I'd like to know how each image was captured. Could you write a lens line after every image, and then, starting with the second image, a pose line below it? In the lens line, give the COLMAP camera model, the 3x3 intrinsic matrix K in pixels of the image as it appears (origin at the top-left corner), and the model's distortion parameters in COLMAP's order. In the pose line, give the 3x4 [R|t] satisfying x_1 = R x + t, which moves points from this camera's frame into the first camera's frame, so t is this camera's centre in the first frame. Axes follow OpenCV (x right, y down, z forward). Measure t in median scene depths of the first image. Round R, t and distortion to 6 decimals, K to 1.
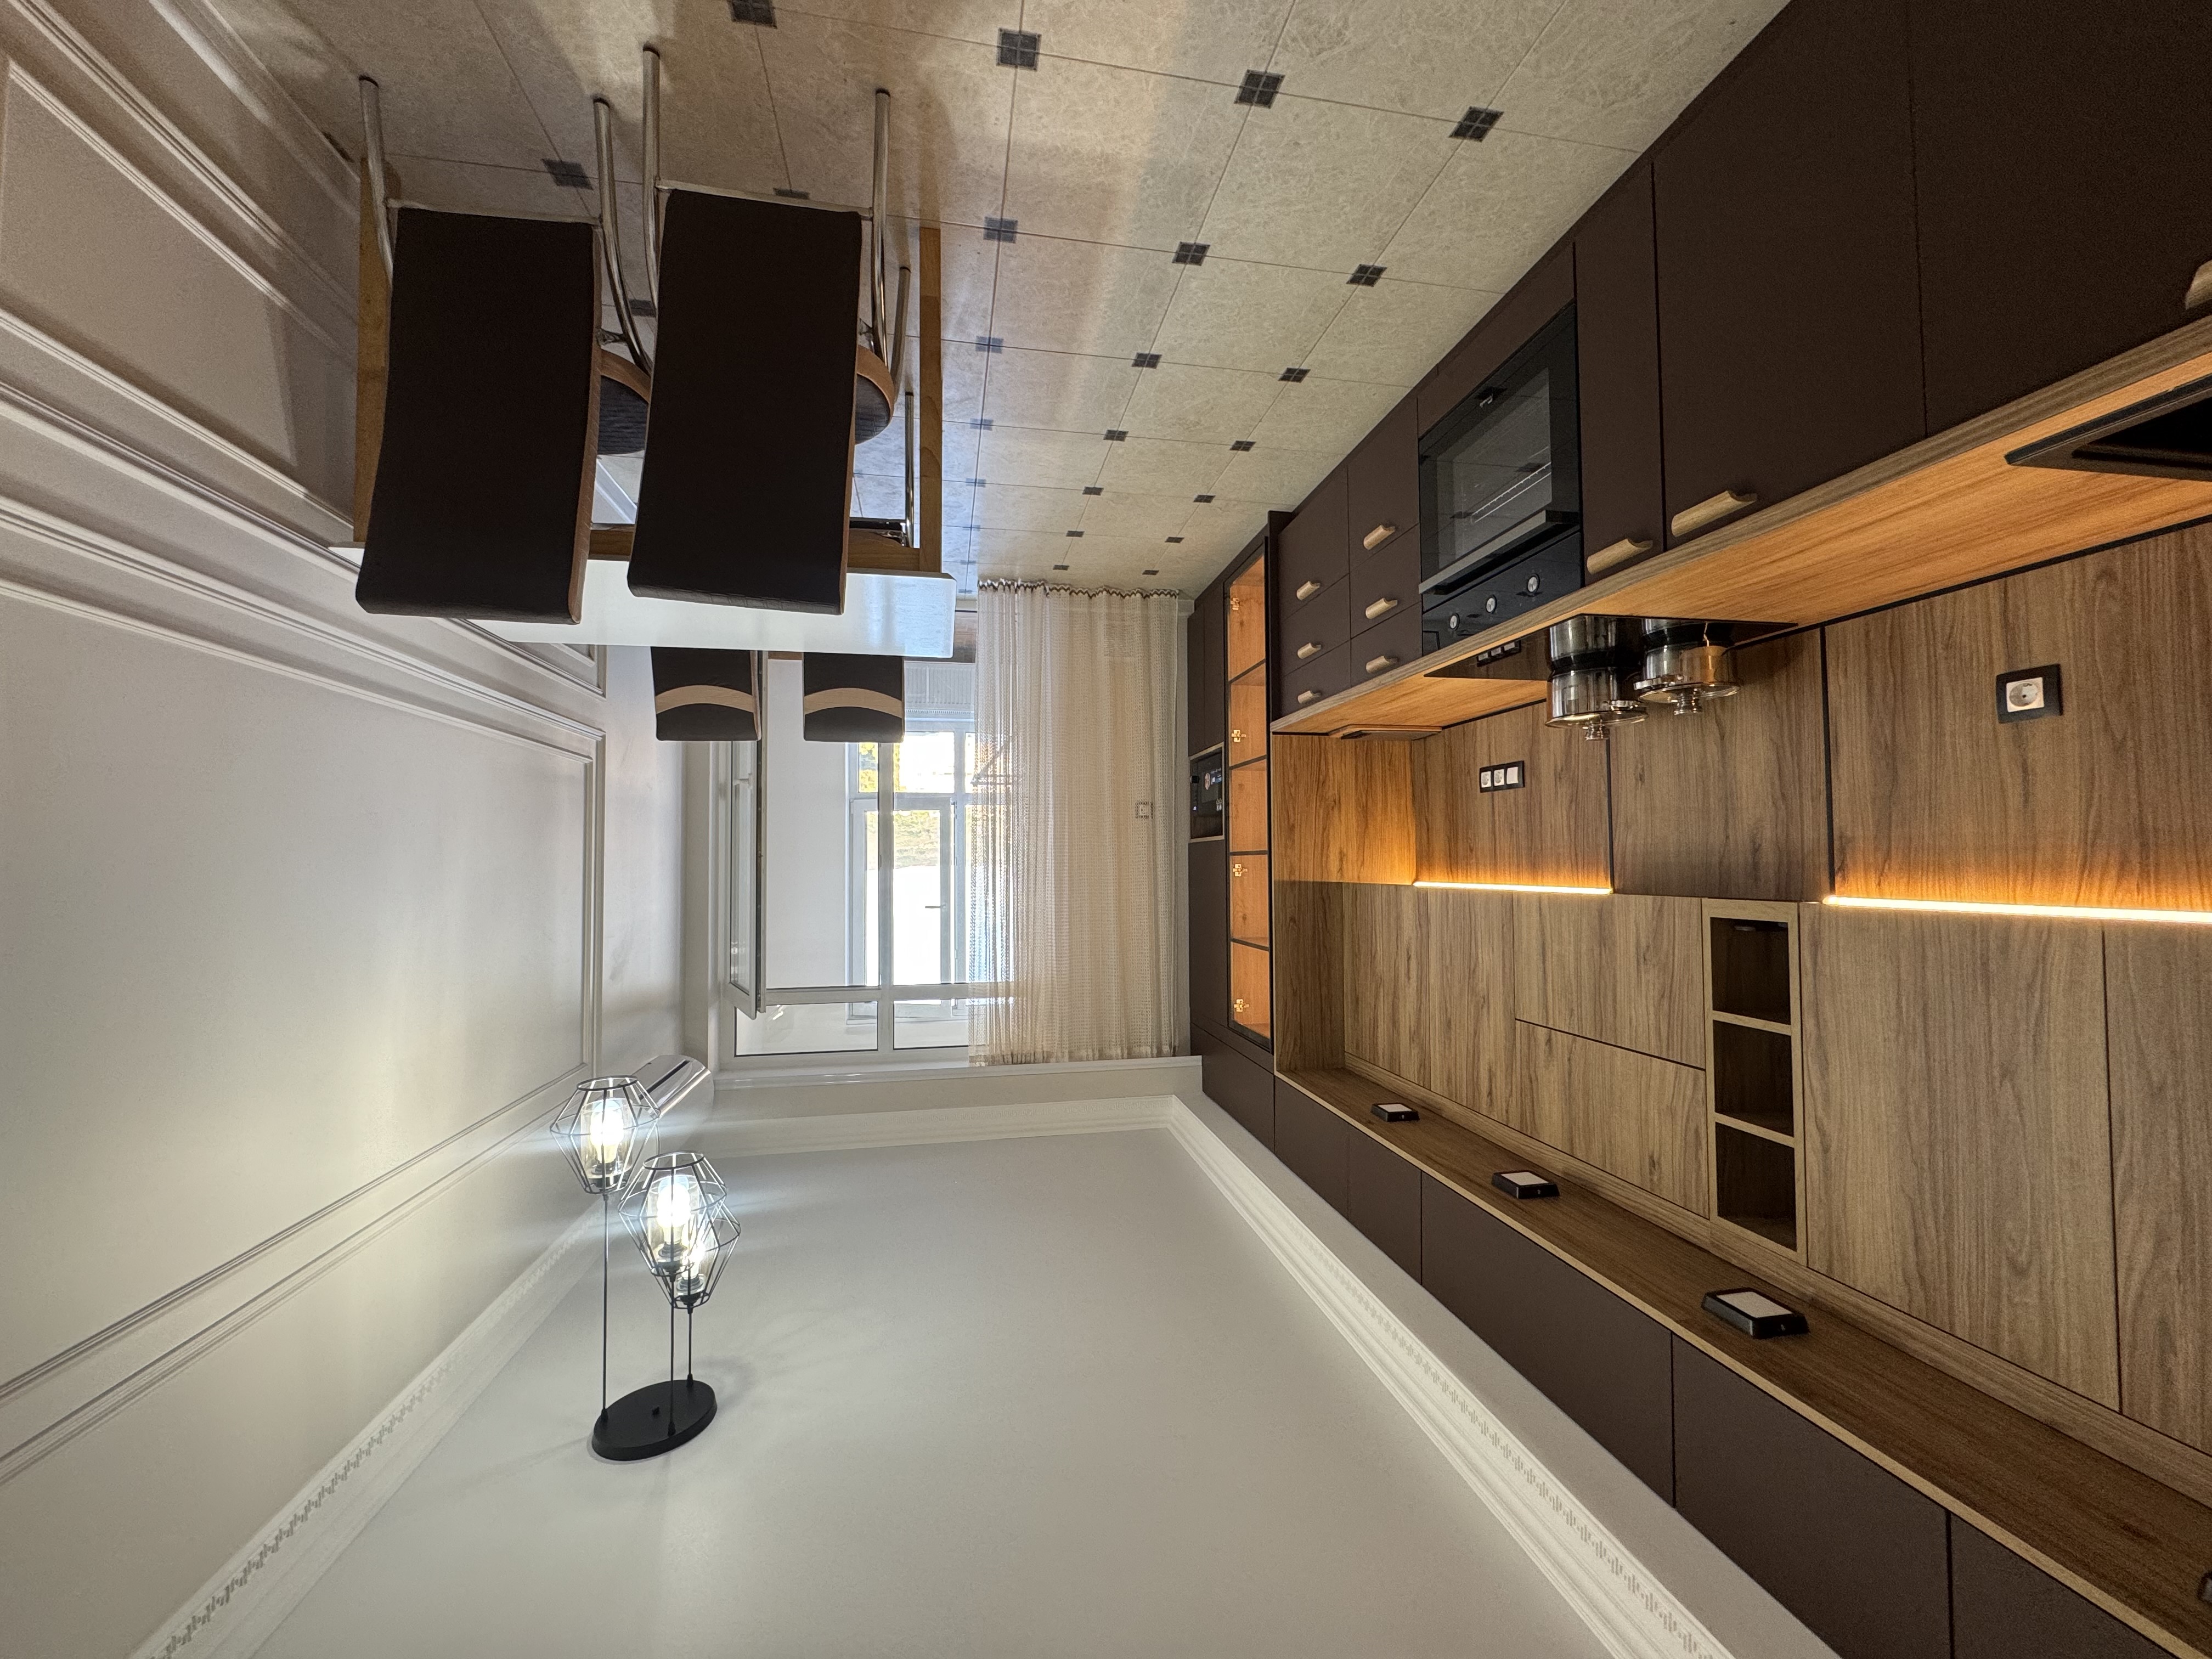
lens RADIAL K [[881.3, 0, 1105.0], [0, 881.3, 831.1], [0, 0, 1]] dist [-0.003142, 0.000469]
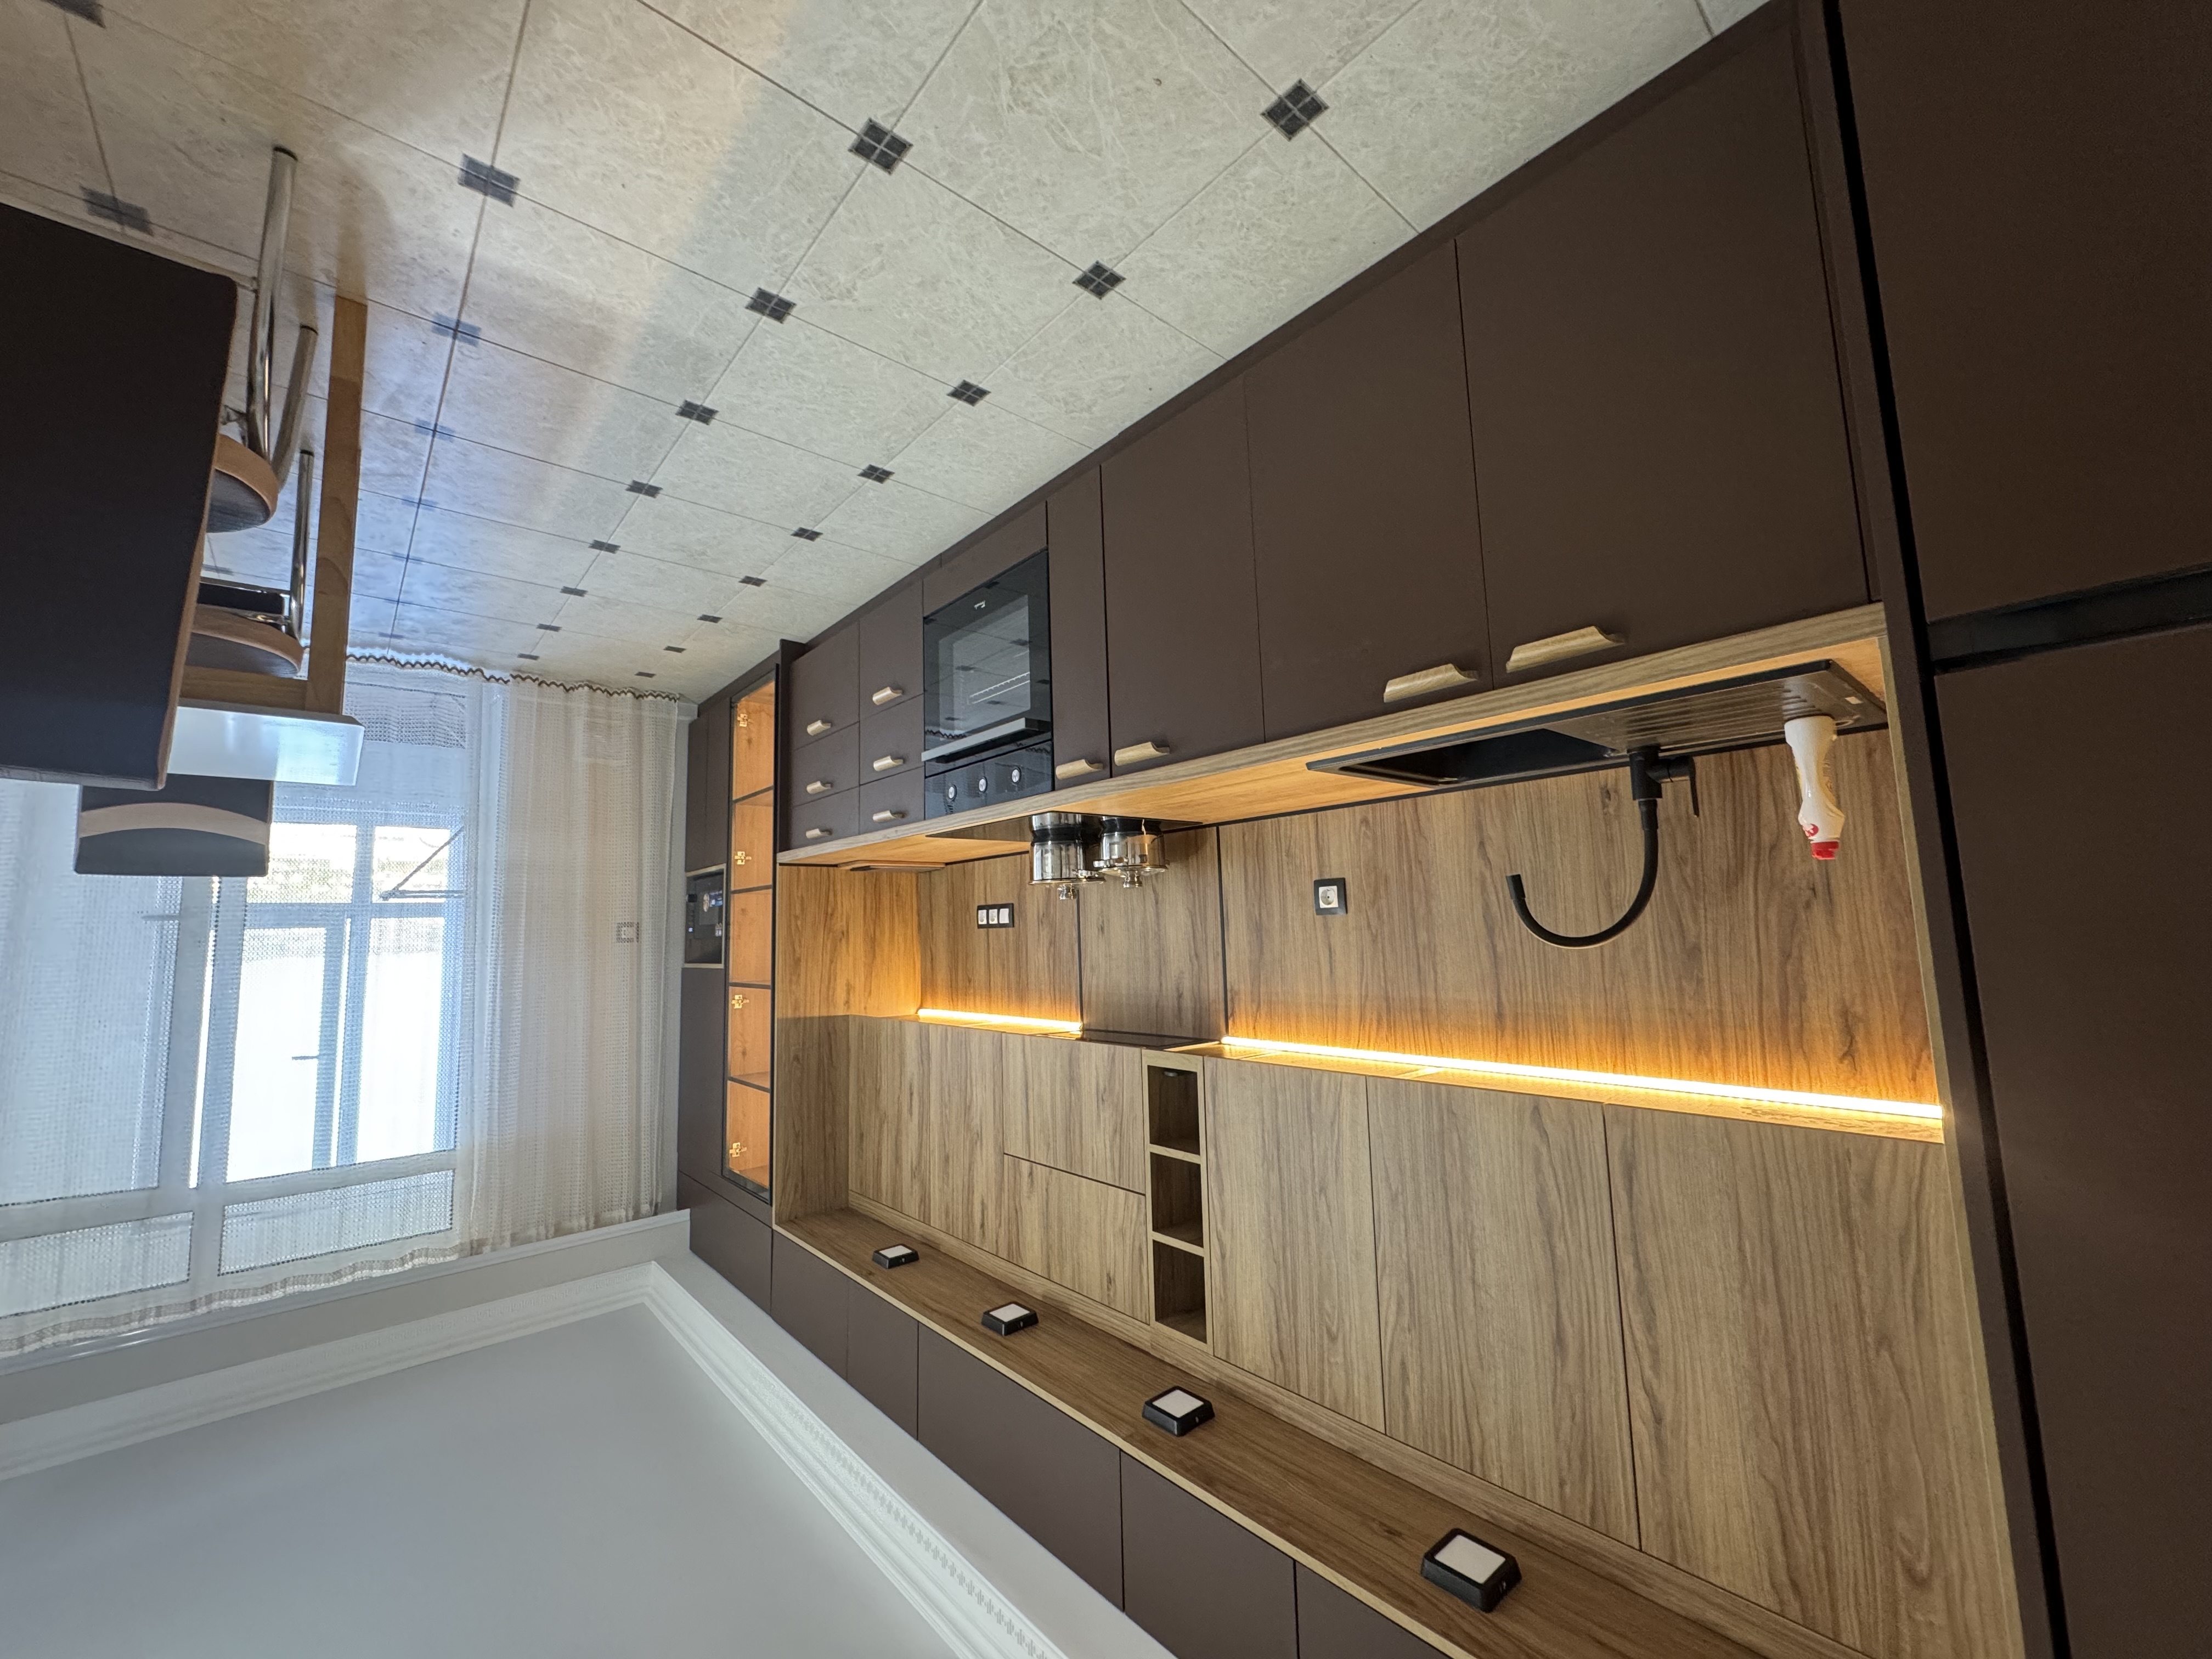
lens RADIAL K [[881.3, 0, 1110.1], [0, 881.3, 830.9], [0, 0, 1]] dist [-0.003142, 0.000469]
pose [[0.858068, 0.036645, 0.512227, 0.007834], [0.007382, 0.996468, -0.083654, -0.104516], [-0.513483, 0.075562, 0.854766, -0.031767]]
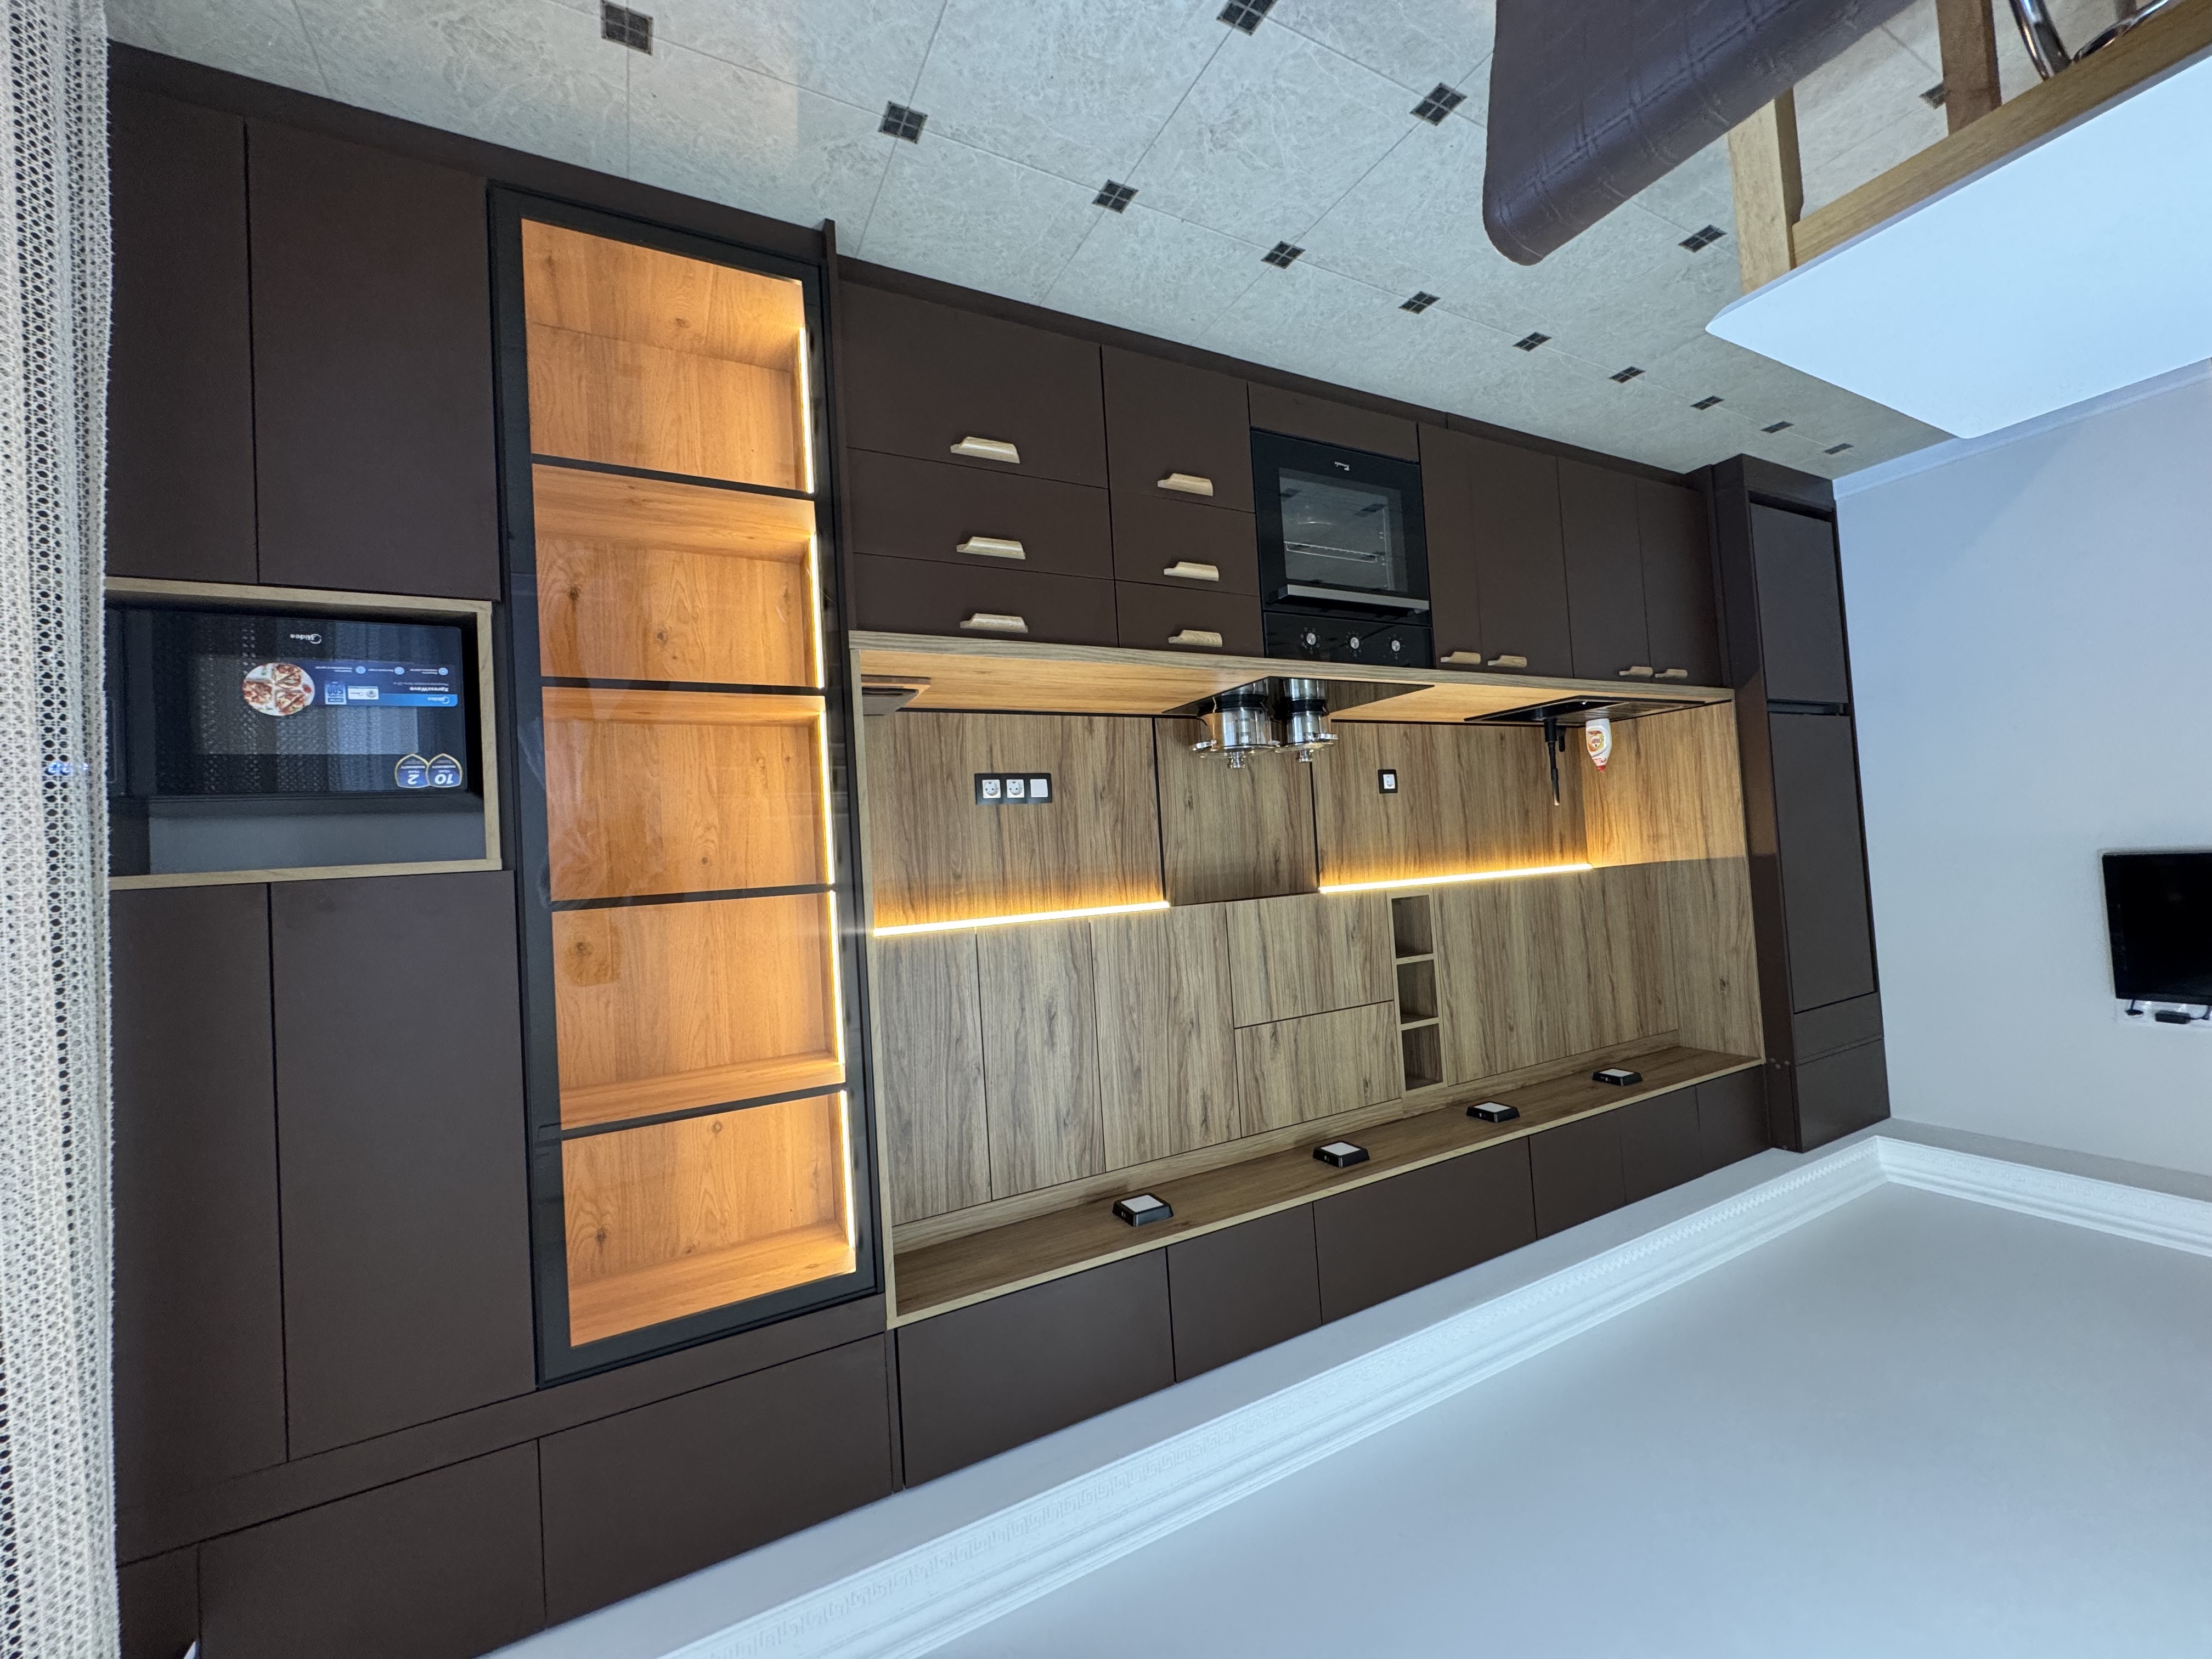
lens RADIAL K [[881.3, 0, 1086.8], [0, 881.3, 831.0], [0, 0, 1]] dist [-0.003142, 0.000469]
pose [[-0.298021, 0.056251, 0.952900, -0.537156], [0.029426, 0.998329, -0.049730, 0.034110], [-0.954106, 0.013220, -0.299179, 1.674088]]
